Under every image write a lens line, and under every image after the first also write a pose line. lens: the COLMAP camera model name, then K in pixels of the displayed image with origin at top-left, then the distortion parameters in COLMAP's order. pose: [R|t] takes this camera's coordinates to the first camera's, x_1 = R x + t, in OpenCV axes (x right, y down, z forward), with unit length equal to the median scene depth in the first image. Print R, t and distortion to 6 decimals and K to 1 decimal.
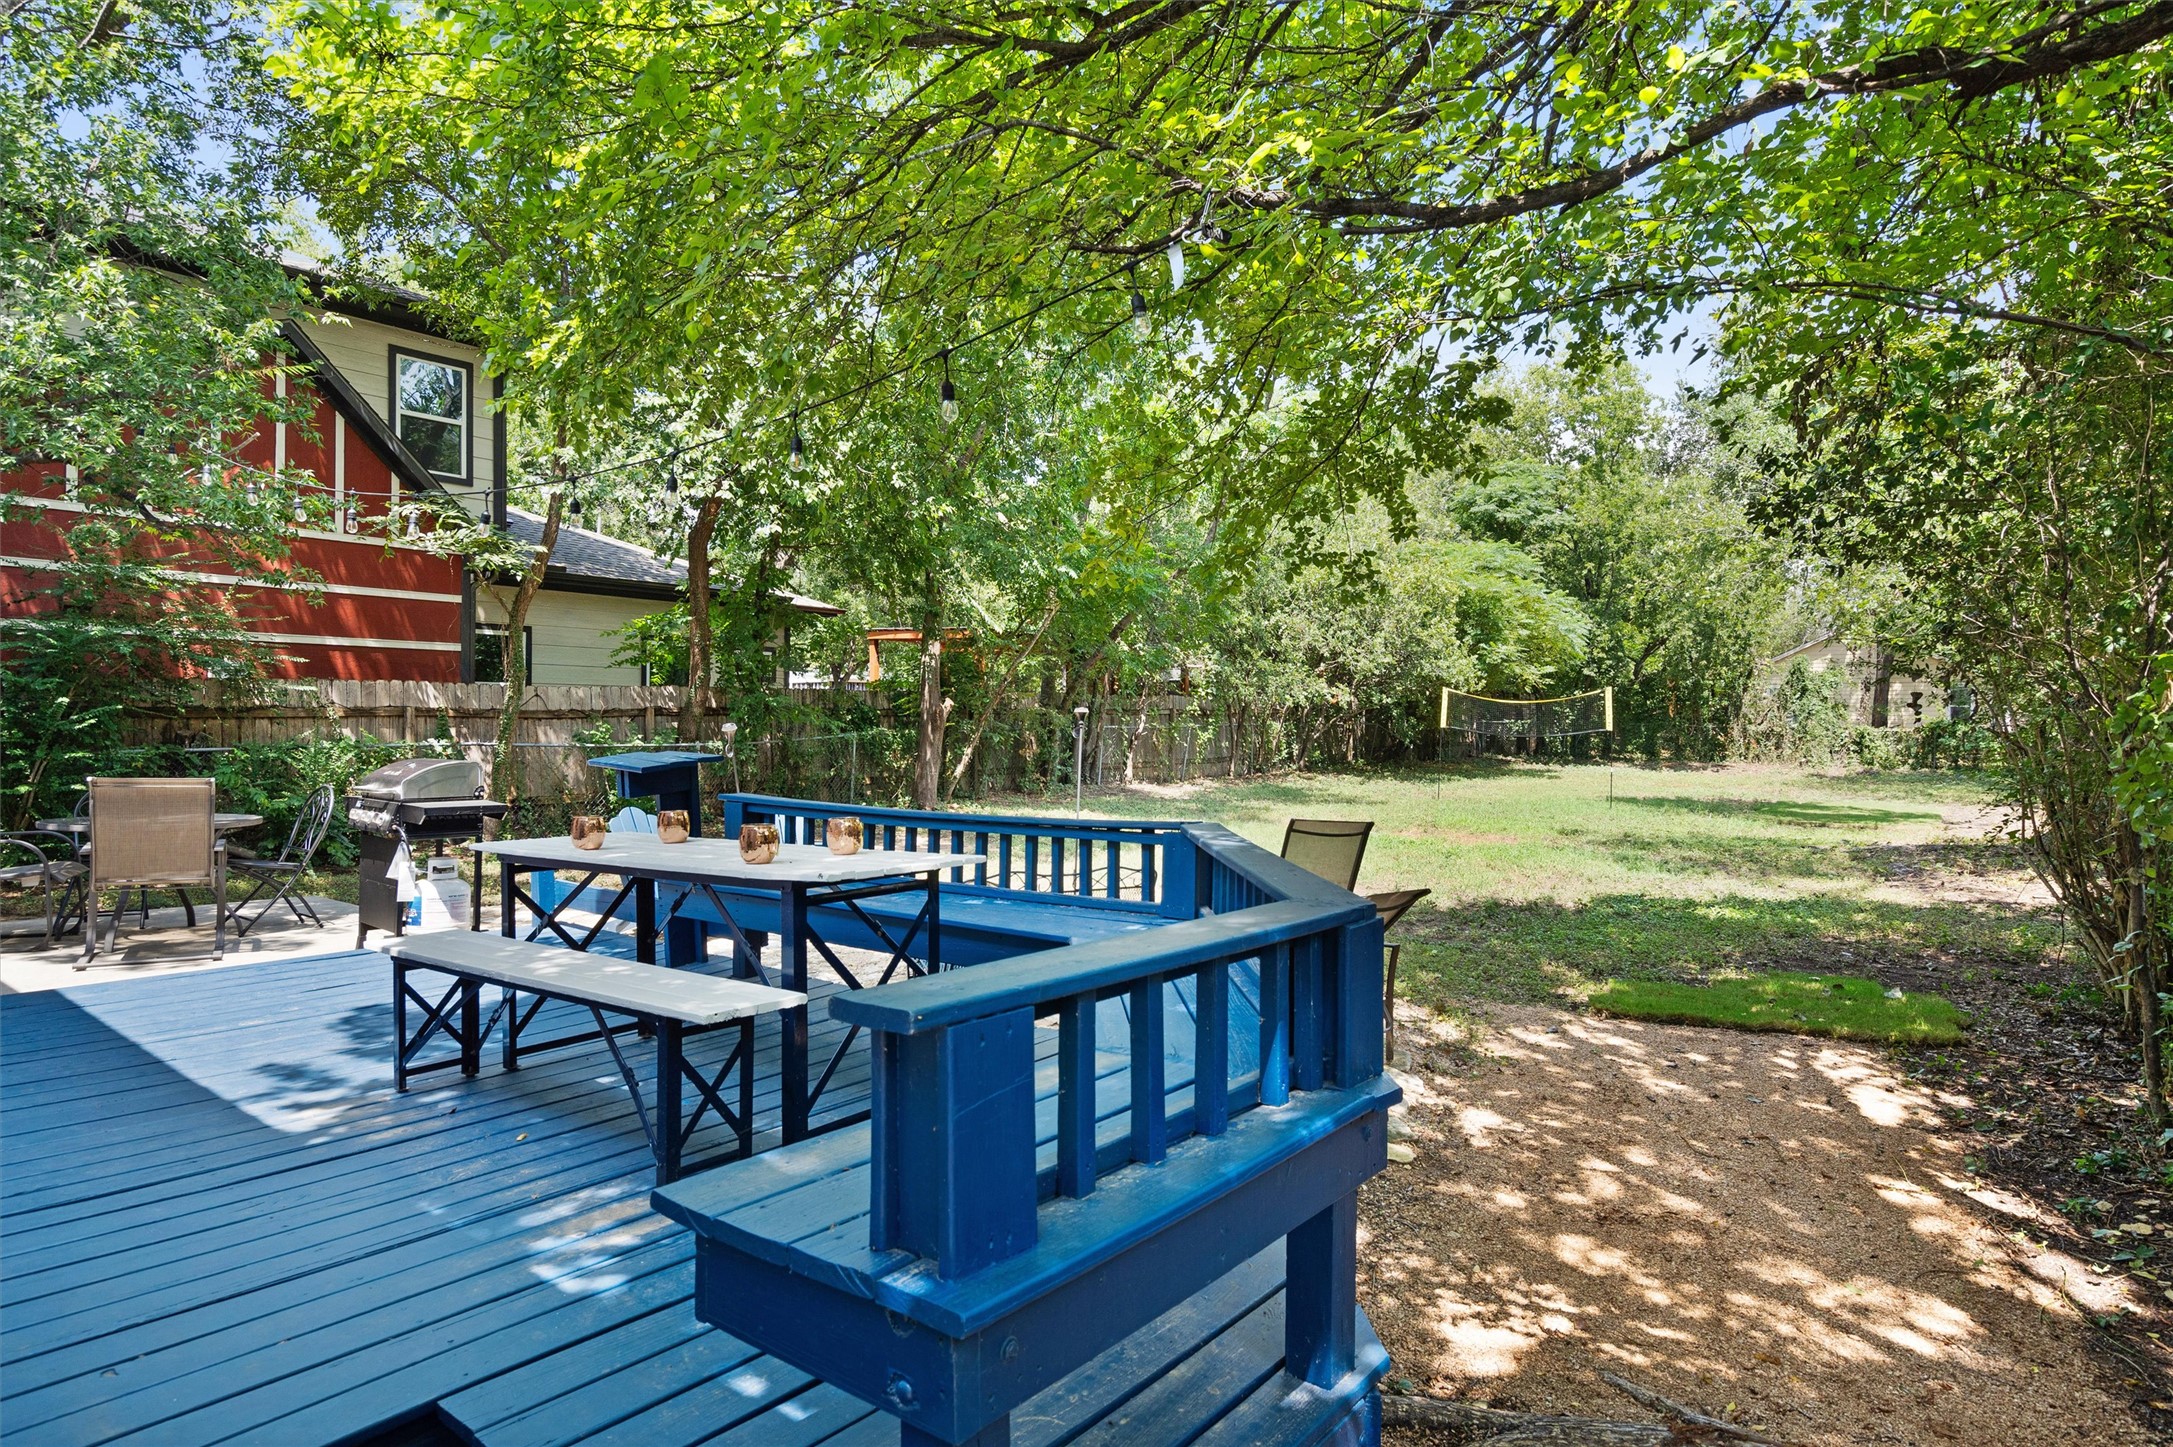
lens RADIAL K [[1099.3, 0, 1086.5], [0, 1099.3, 723.5], [0, 0, 1]] dist [0.003508, 0.001458]
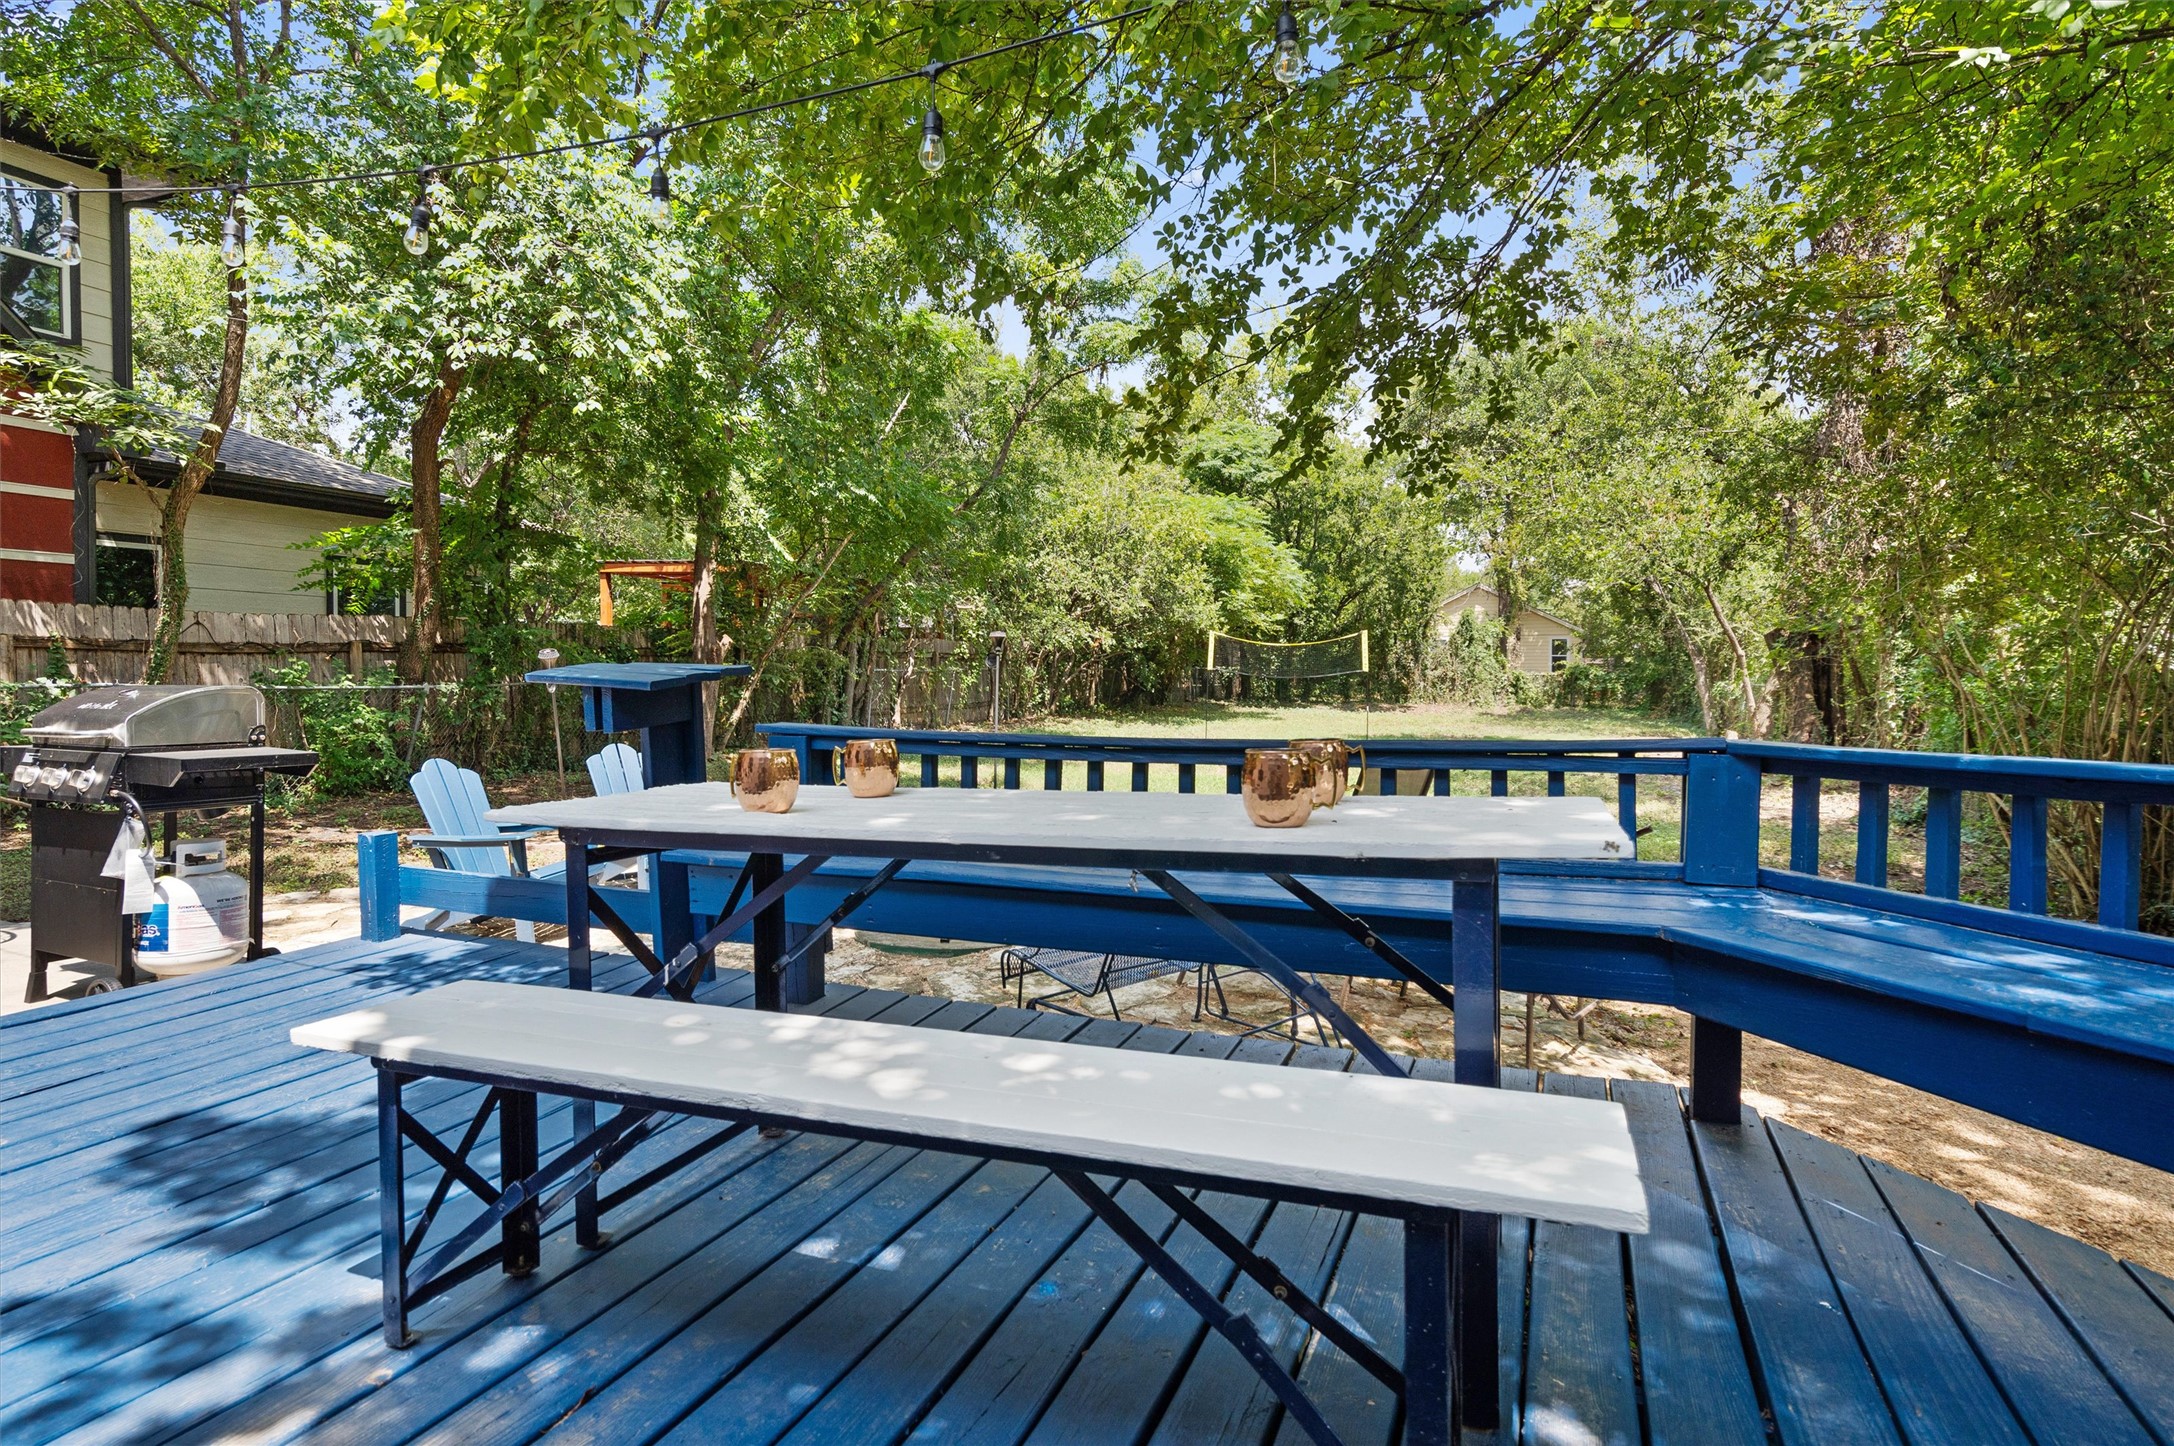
lens RADIAL K [[1091.8, 0, 1090.6], [0, 1091.8, 683.5], [0, 0, 1]] dist [0.001638, 0.001162]
pose [[0.965717, -0.006238, 0.259523, -0.102837], [0.003544, 0.999935, 0.010844, 0.011243], [-0.259574, -0.009552, 0.965676, 0.107462]]
